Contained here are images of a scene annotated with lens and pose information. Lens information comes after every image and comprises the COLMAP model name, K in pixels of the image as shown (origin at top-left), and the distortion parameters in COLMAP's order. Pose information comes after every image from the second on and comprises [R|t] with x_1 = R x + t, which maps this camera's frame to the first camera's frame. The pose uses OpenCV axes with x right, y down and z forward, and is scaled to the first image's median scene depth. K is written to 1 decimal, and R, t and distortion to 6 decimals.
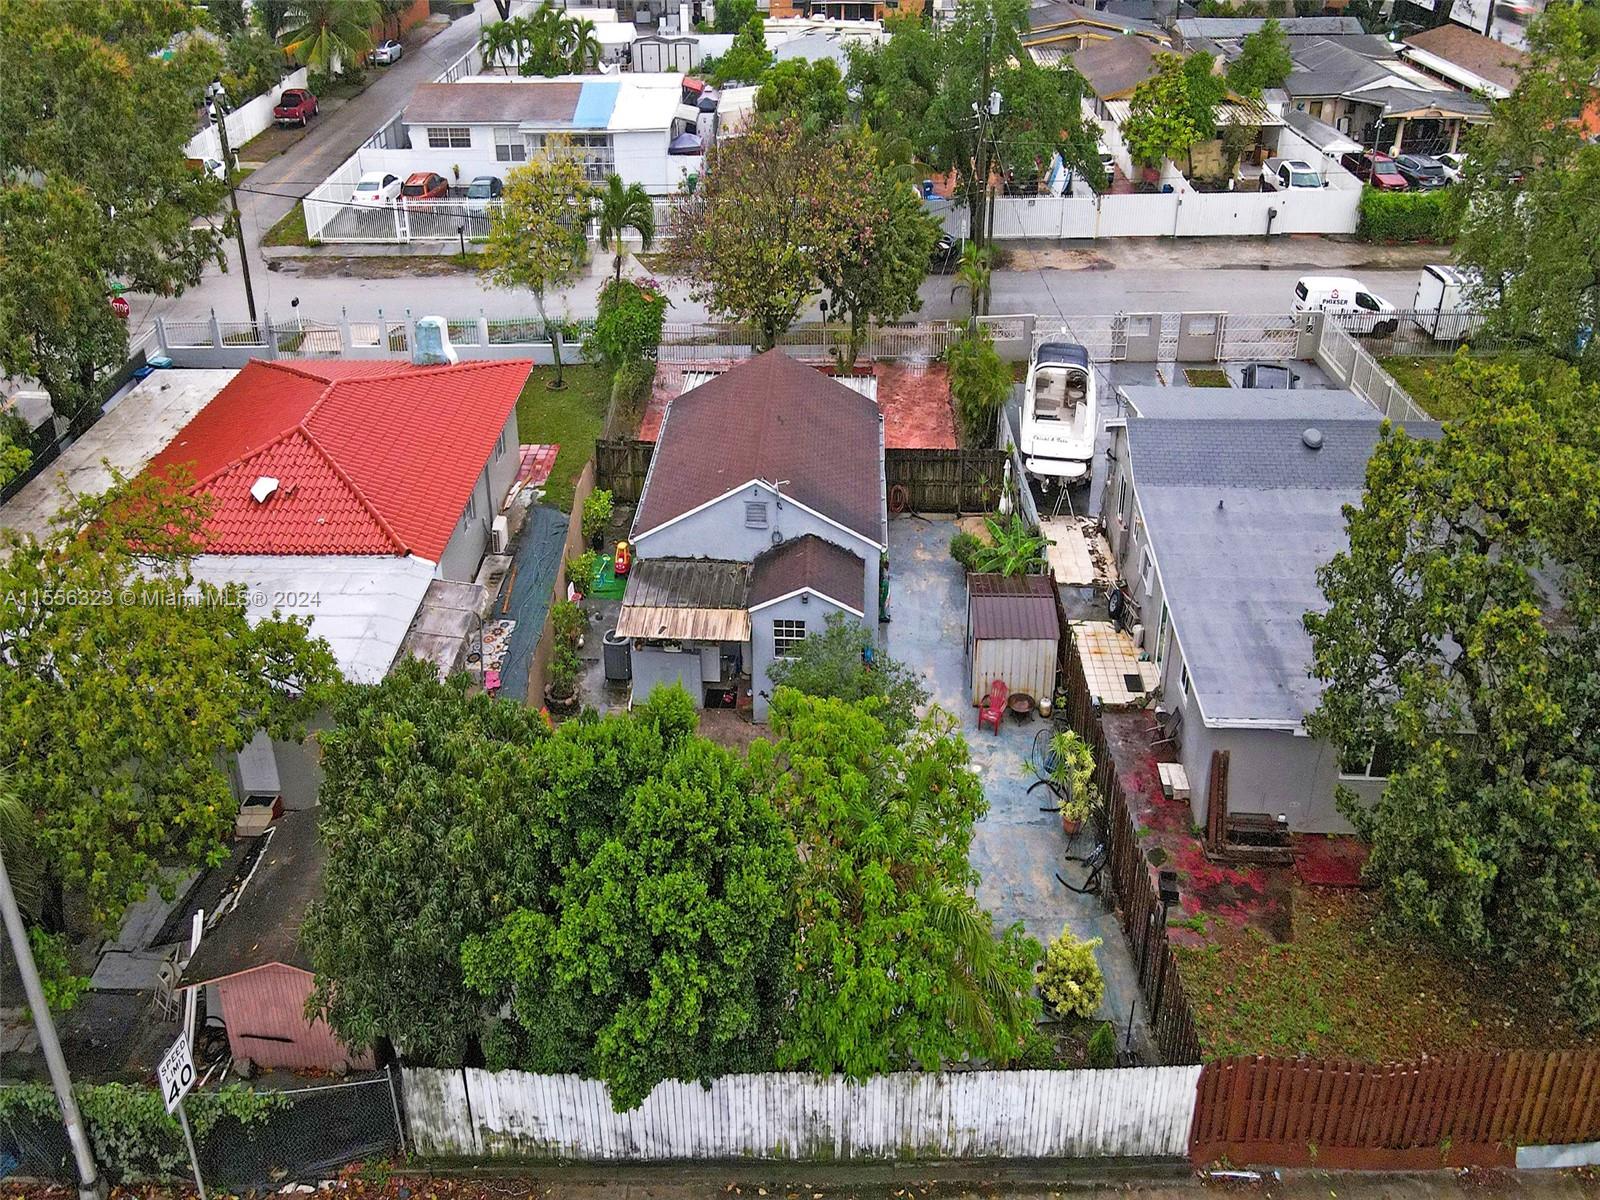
lens RADIAL K [[1057.4, 0, 804.9], [0, 1057.4, 598.5], [0, 0, 1]] dist [0.019562, -0.000700]
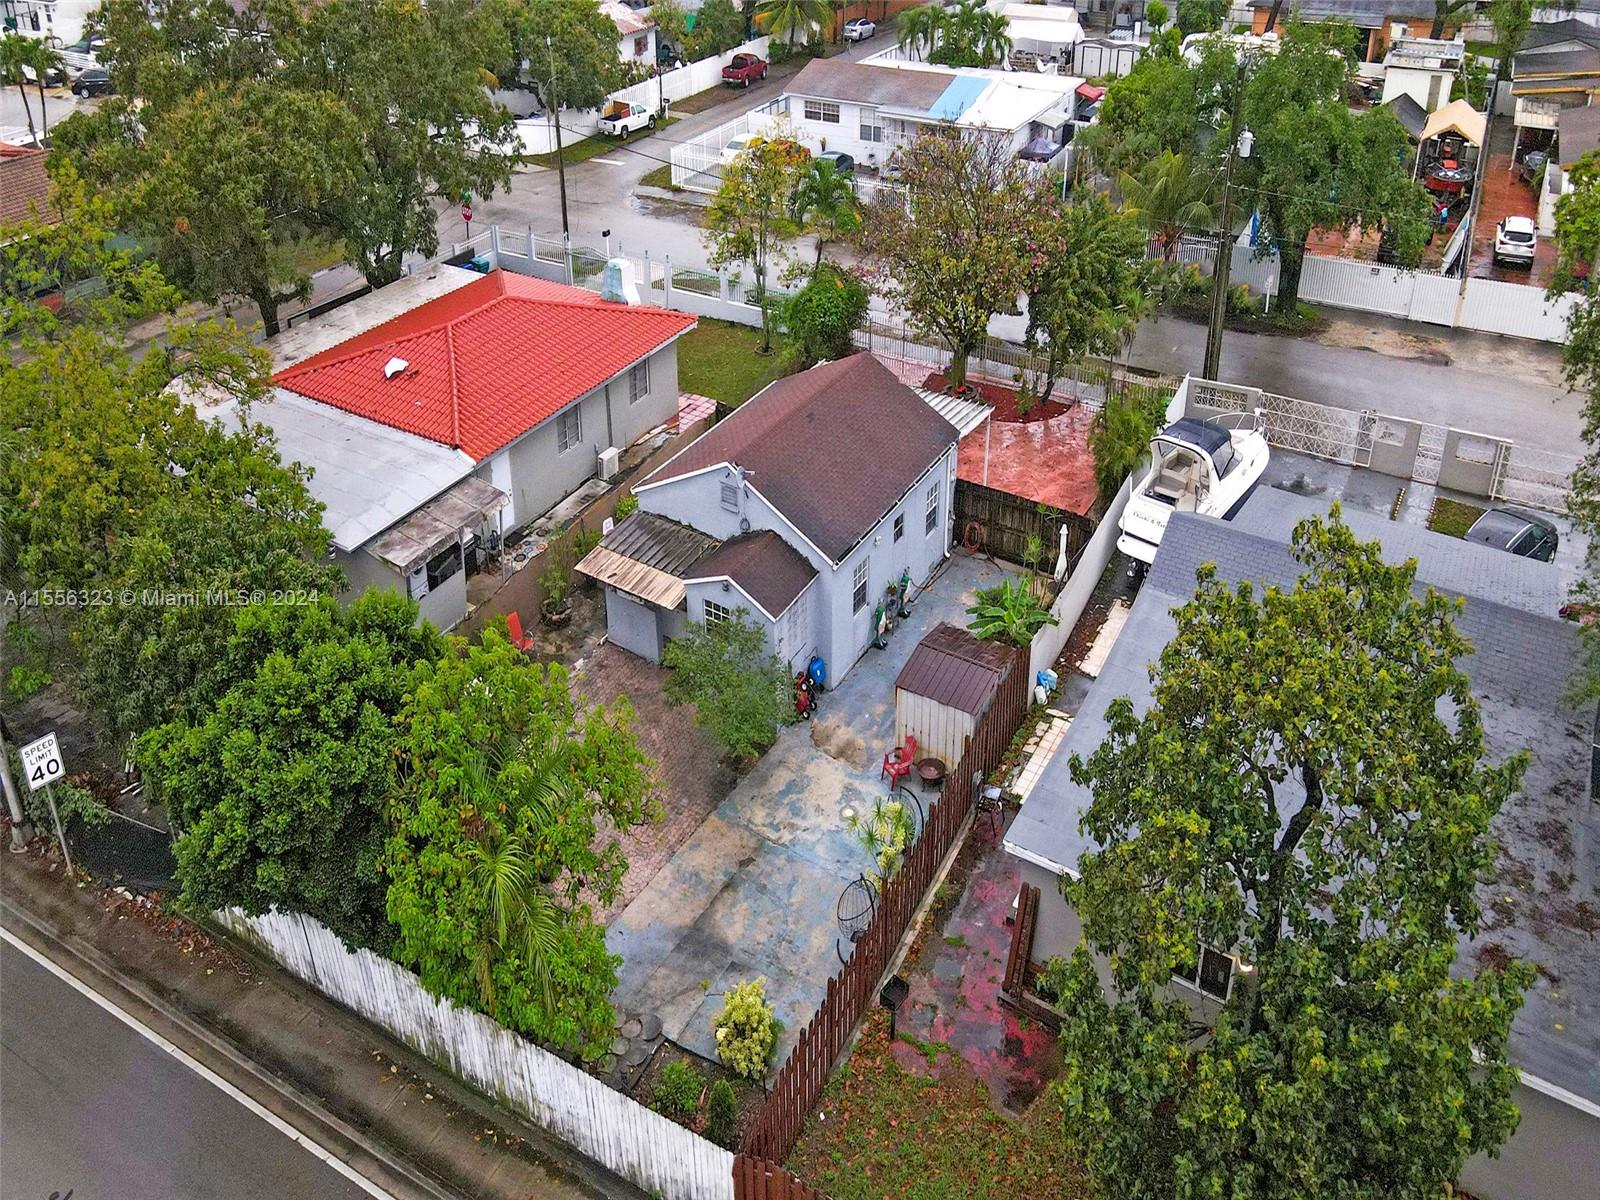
lens RADIAL K [[1057.4, 0, 802.2], [0, 1057.4, 600.5], [0, 0, 1]] dist [0.019562, -0.000700]
pose [[0.873853, 0.305054, -0.378579, 0.289177], [-0.303057, 0.950650, 0.066493, -0.049120], [0.380180, 0.056626, 0.923177, 0.058799]]
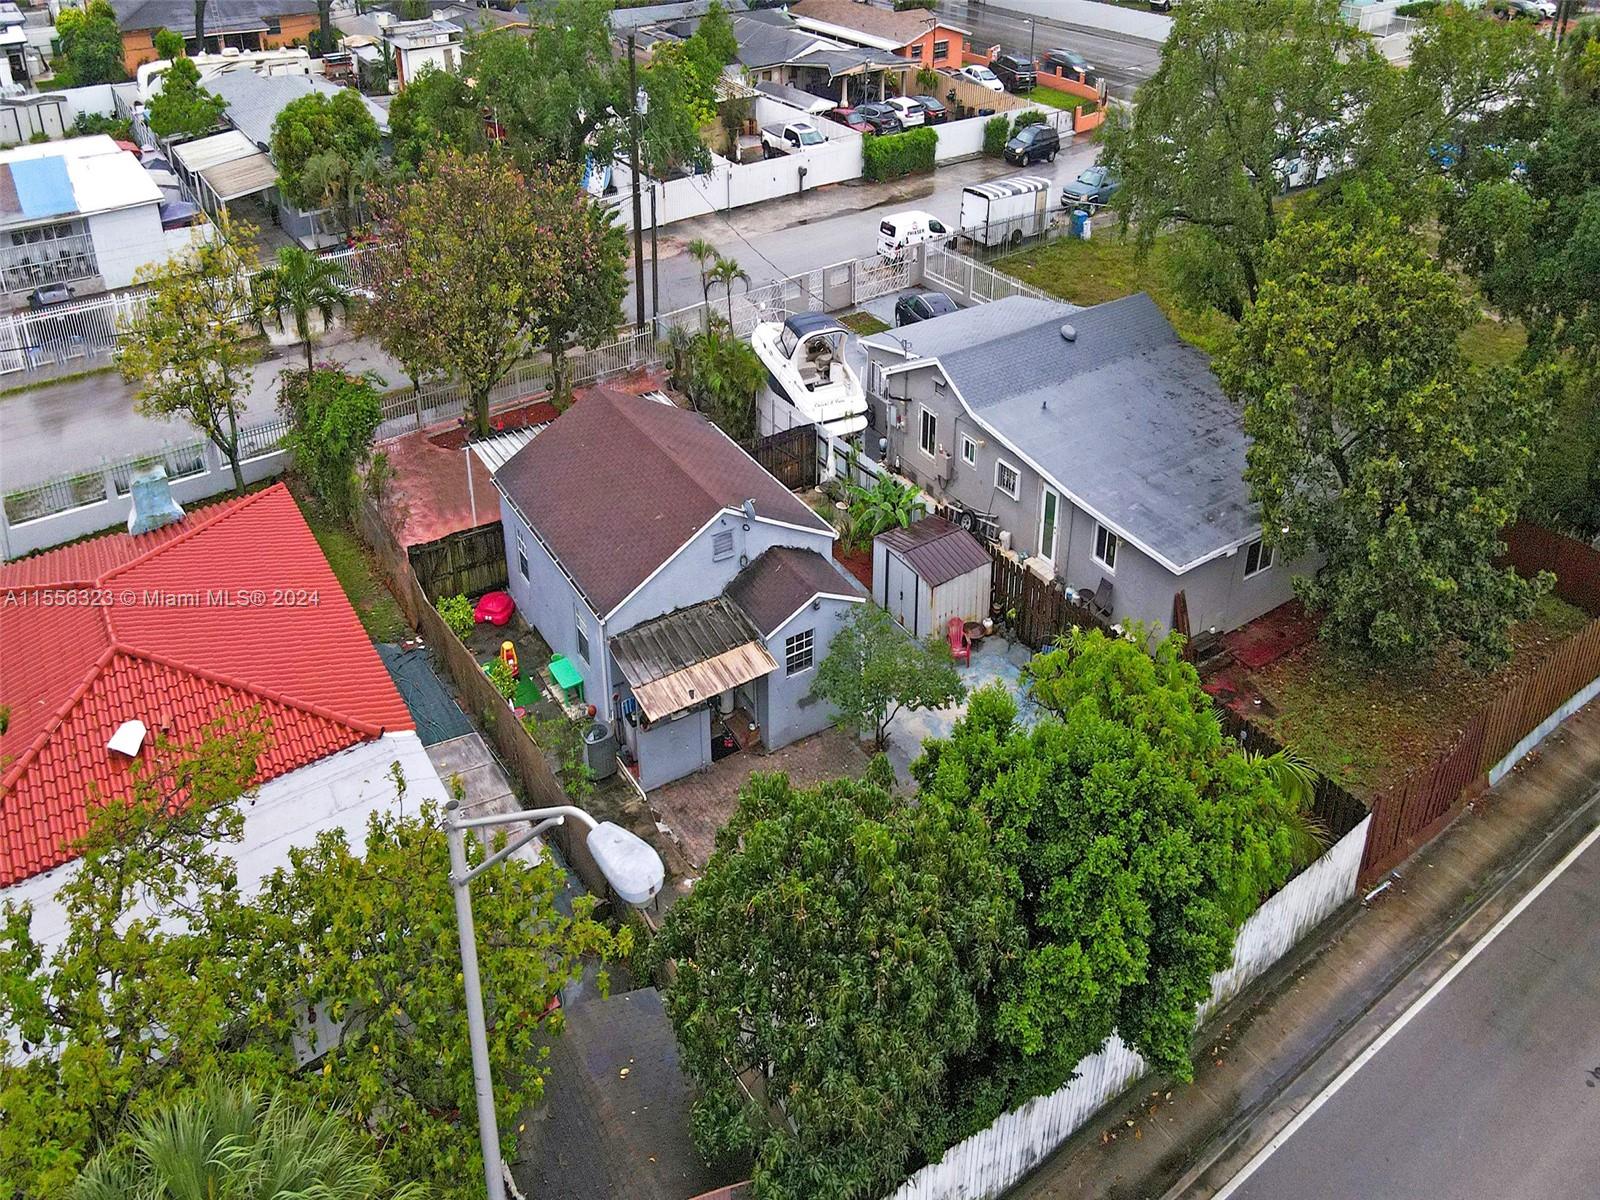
lens RADIAL K [[1057.4, 0, 802.4], [0, 1057.4, 593.2], [0, 0, 1]] dist [0.019562, -0.000700]
pose [[0.819062, -0.355312, 0.450434, -0.287801], [0.358254, 0.930002, 0.082162, -0.061146], [-0.448098, 0.094074, 0.889021, 0.082692]]
